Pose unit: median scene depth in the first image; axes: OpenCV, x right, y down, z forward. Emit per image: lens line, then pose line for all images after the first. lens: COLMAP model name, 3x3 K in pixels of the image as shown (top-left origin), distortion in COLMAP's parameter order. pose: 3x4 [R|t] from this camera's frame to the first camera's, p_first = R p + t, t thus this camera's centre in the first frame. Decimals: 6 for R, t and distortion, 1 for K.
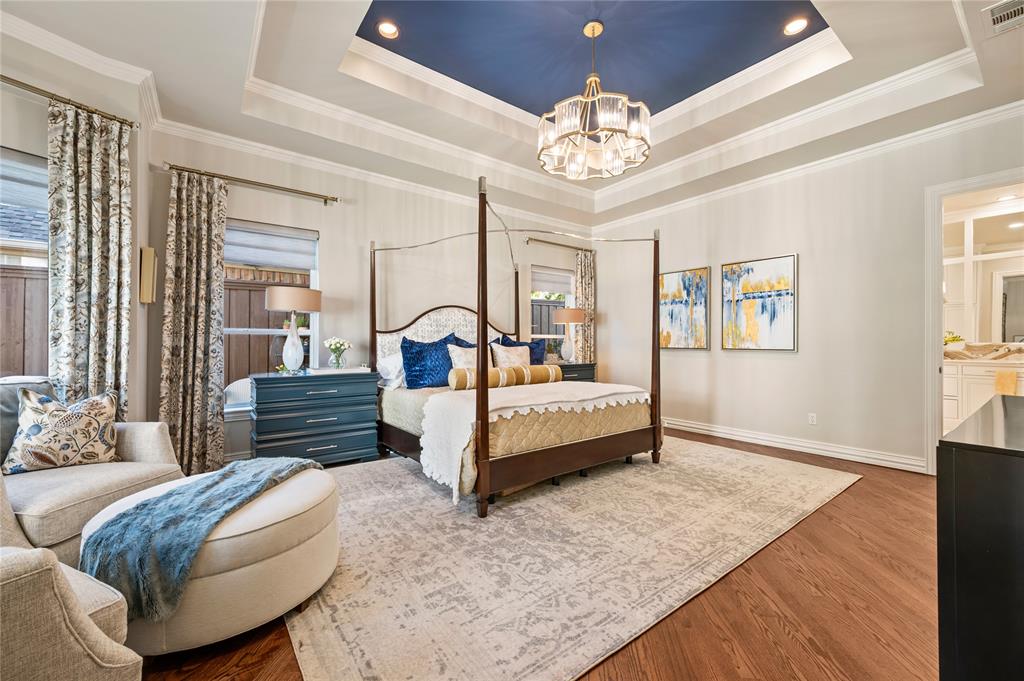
lens RADIAL K [[407.6, 0, 511.9], [0, 407.6, 341.7], [0, 0, 1]] dist [-0.000863, -0.000335]
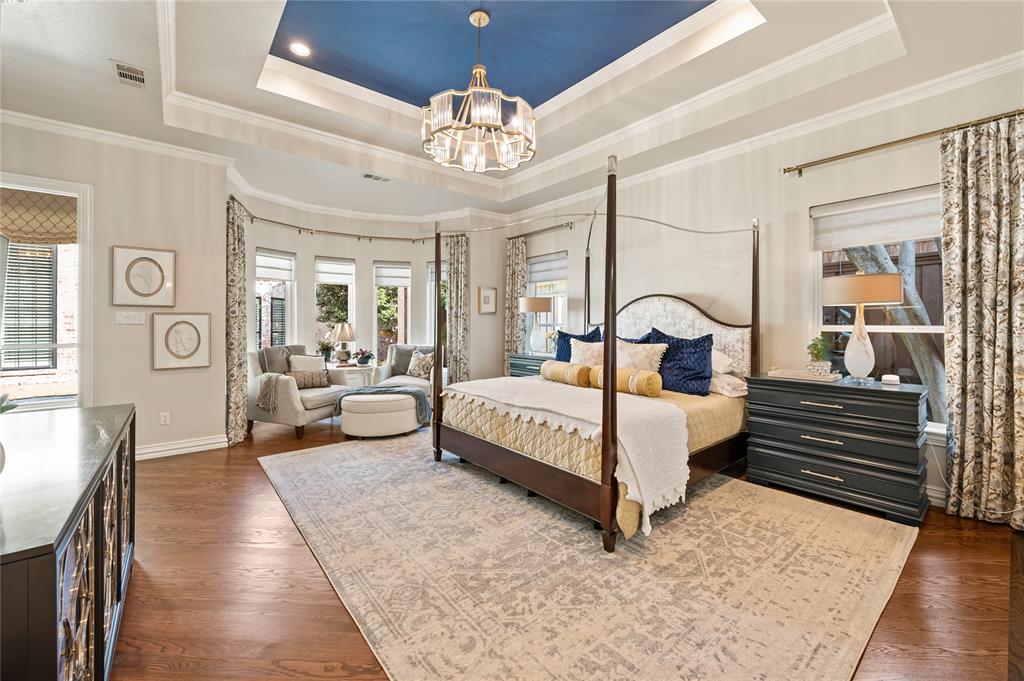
lens RADIAL K [[407.6, 0, 515.2], [0, 407.6, 321.8], [0, 0, 1]] dist [-0.000863, -0.000335]
pose [[0.048328, -0.003697, -0.998825, 1.225732], [0.001816, 0.999992, -0.003613, -0.043924], [0.998830, -0.001640, 0.048334, 1.085705]]
